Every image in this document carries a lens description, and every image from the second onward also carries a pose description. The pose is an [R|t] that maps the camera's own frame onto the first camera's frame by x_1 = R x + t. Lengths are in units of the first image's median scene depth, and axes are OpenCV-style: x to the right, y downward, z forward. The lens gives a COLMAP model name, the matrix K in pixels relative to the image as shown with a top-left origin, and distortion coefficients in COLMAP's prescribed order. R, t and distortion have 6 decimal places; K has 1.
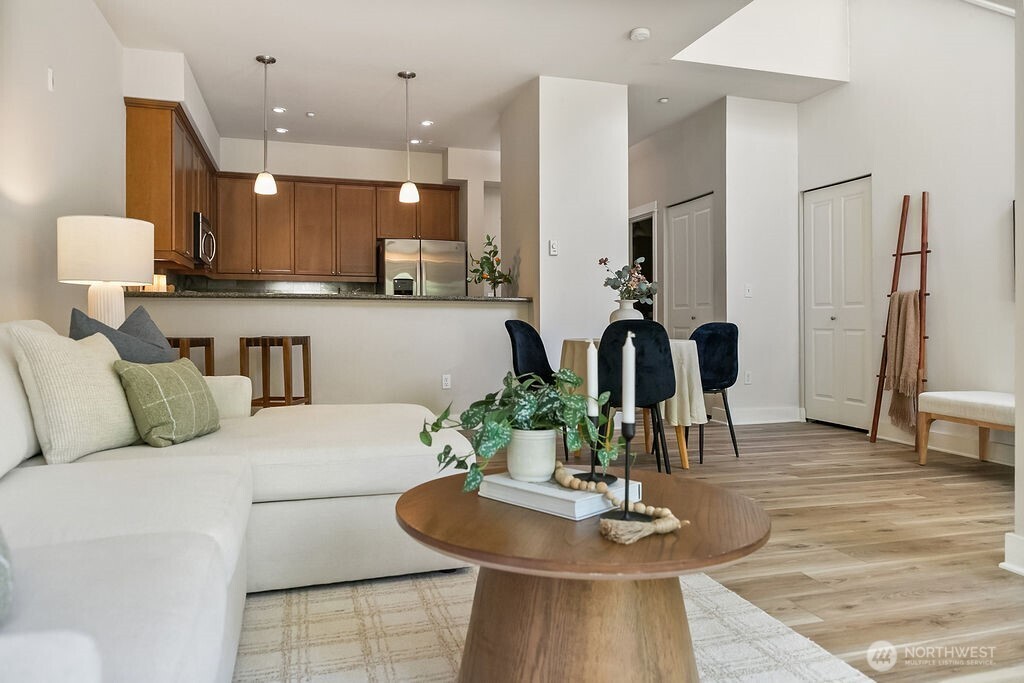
lens RADIAL K [[681.6, 0, 503.4], [0, 681.6, 320.3], [0, 0, 1]] dist [-0.001834, -0.000467]
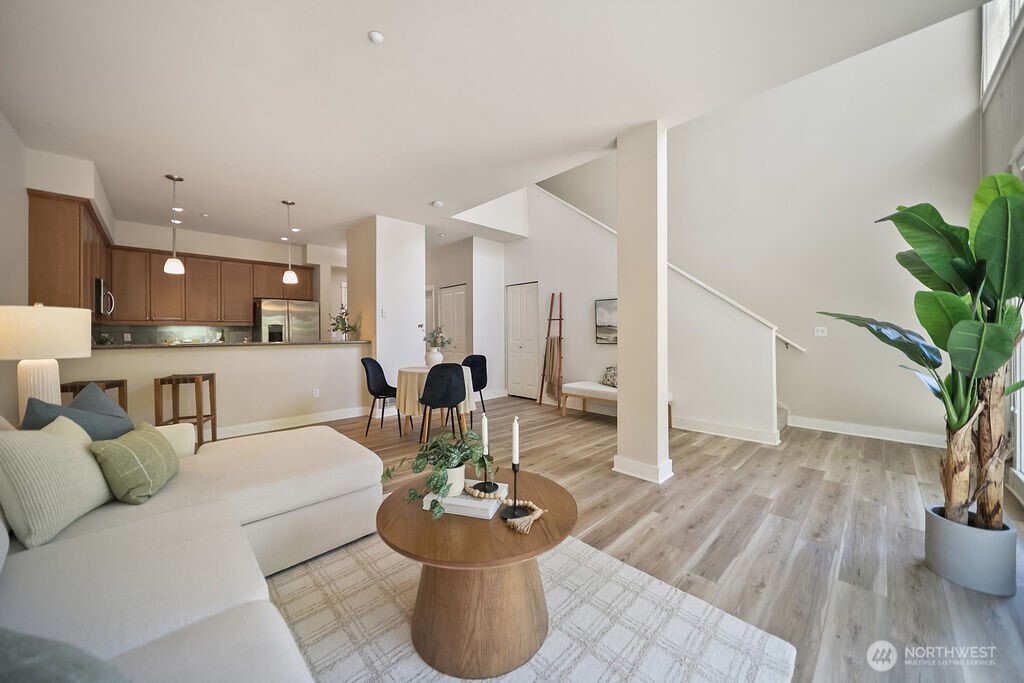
lens RADIAL K [[361.7, 0, 506.8], [0, 361.7, 333.2], [0, 0, 1]] dist [-0.000961, -0.000167]
pose [[0.891231, -0.007728, 0.453484, -0.074884], [0.009008, 0.999959, -0.000662, -0.053993], [-0.453461, 0.004675, 0.891264, 0.024139]]
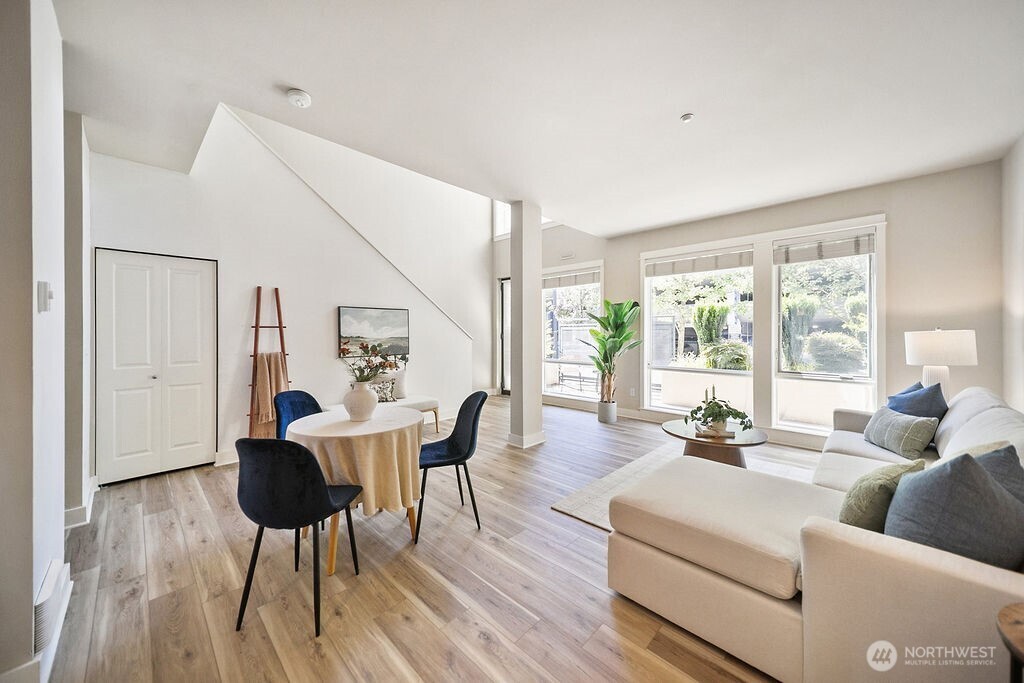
lens RADIAL K [[361.7, 0, 506.8], [0, 361.7, 333.2], [0, 0, 1]] dist [-0.000961, -0.000167]
pose [[-0.479081, -0.004781, 0.877758, -0.338515], [0.003989, 0.999963, 0.007623, -0.087870], [-0.877762, 0.007153, -0.479044, 0.915619]]
